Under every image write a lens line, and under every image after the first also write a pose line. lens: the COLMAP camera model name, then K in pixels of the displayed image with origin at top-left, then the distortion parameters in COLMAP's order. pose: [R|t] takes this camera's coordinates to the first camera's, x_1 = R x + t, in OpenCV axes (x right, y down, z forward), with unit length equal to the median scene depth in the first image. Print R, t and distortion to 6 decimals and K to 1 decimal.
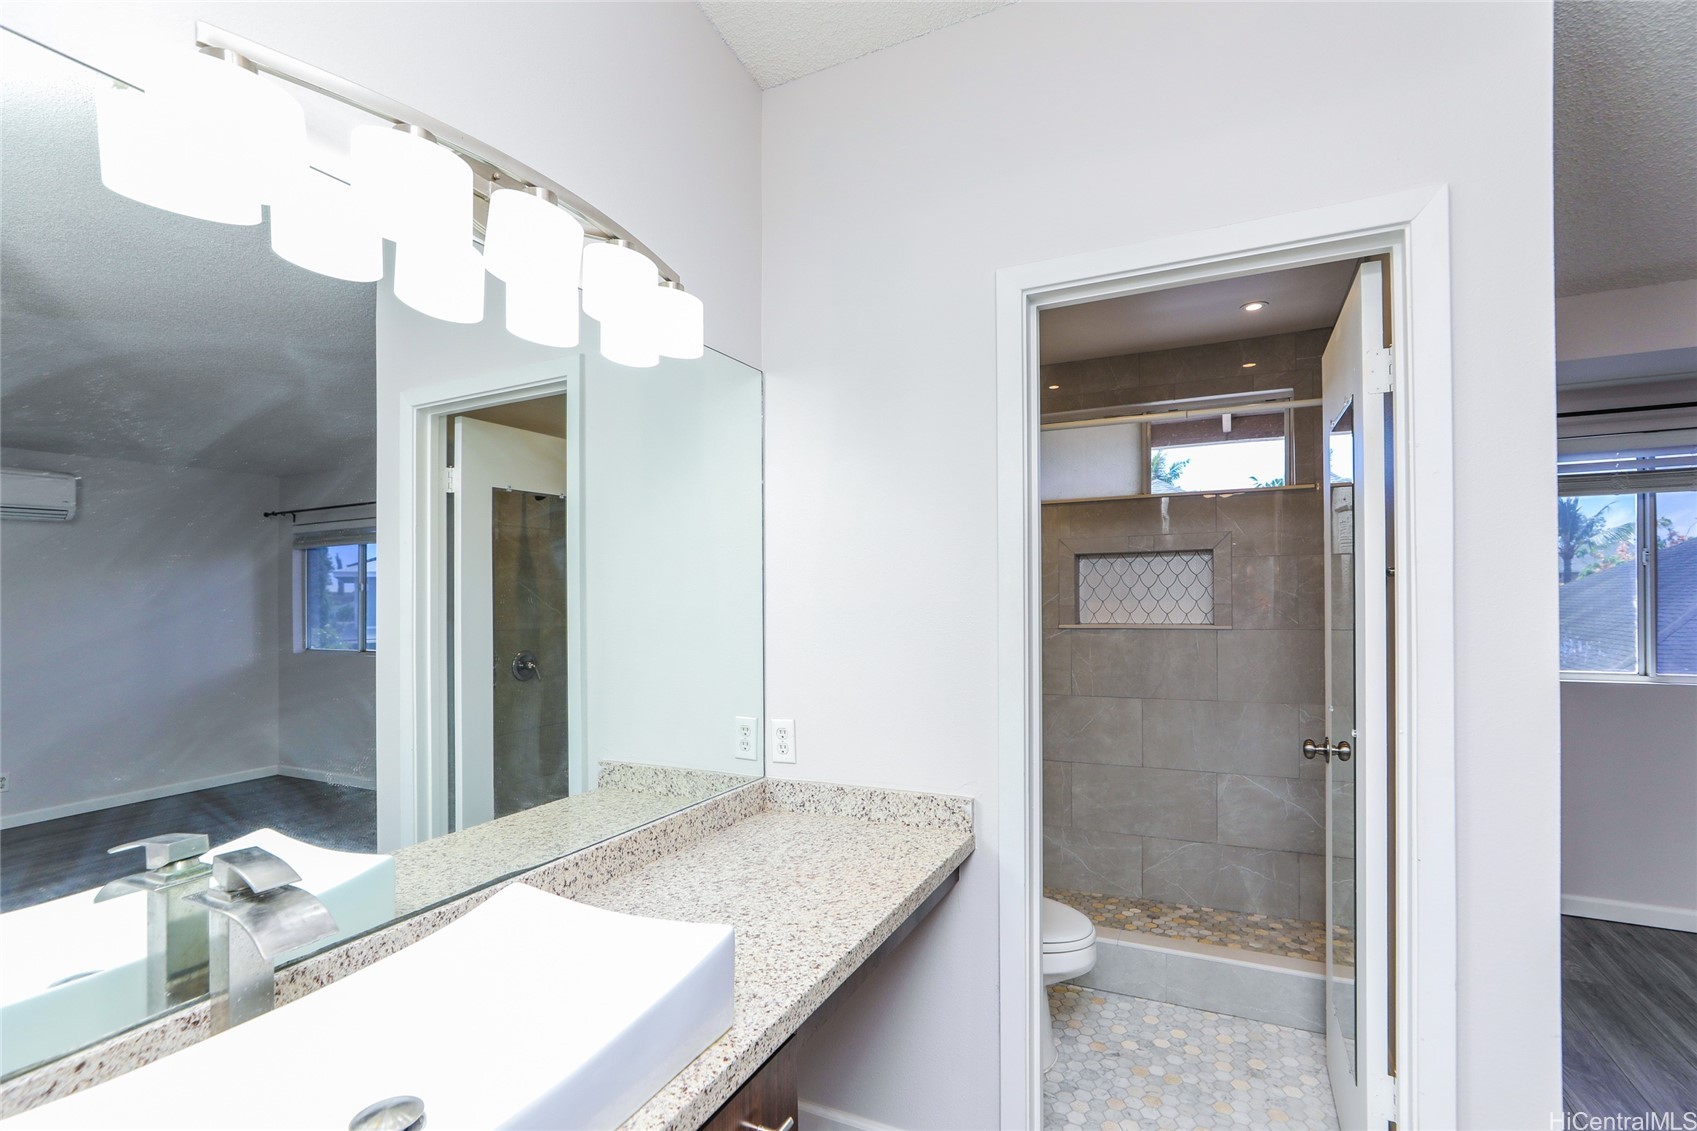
lens RADIAL K [[788.0, 0, 854.6], [0, 788.0, 604.7], [0, 0, 1]] dist [-0.001209, 0.000424]
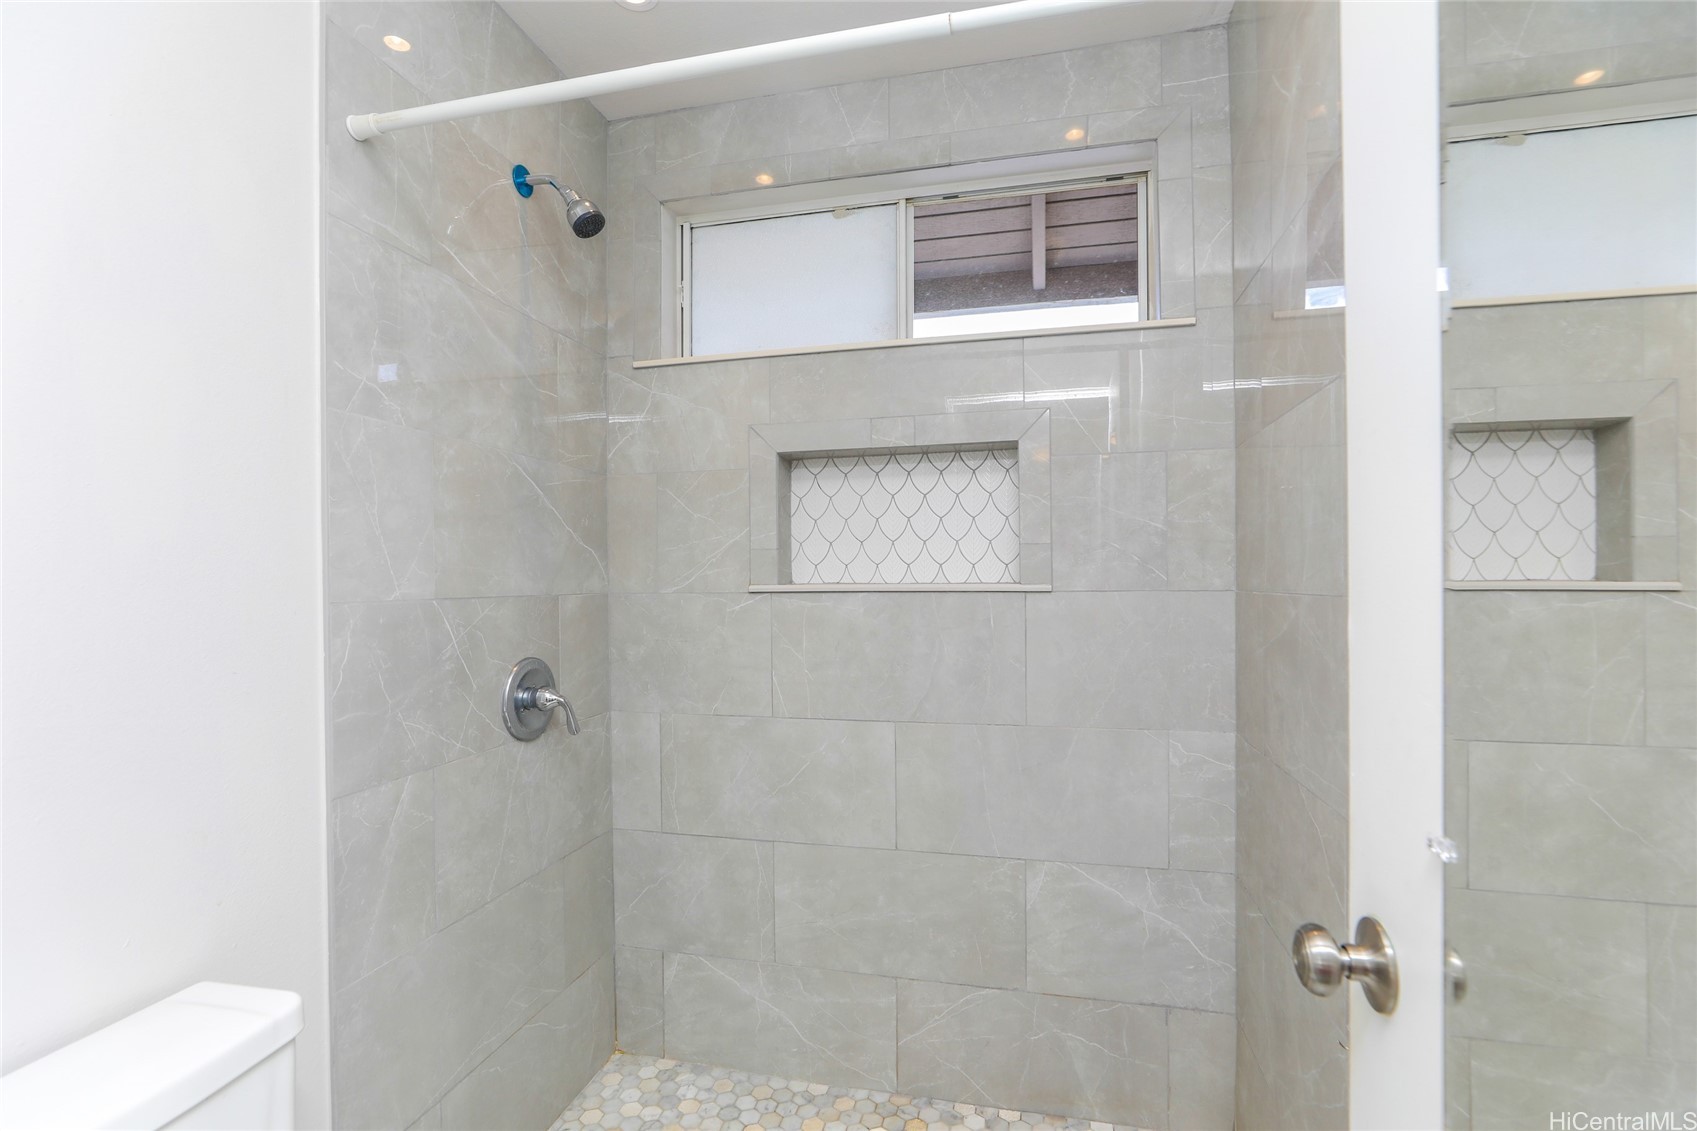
lens RADIAL K [[788.0, 0, 847.1], [0, 788.0, 569.8], [0, 0, 1]] dist [-0.001209, 0.000424]
pose [[0.978385, 0.009744, 0.206560, 0.219904], [-0.004309, 0.999633, -0.026744, 0.029984], [-0.206745, 0.025276, 0.978068, 0.477201]]
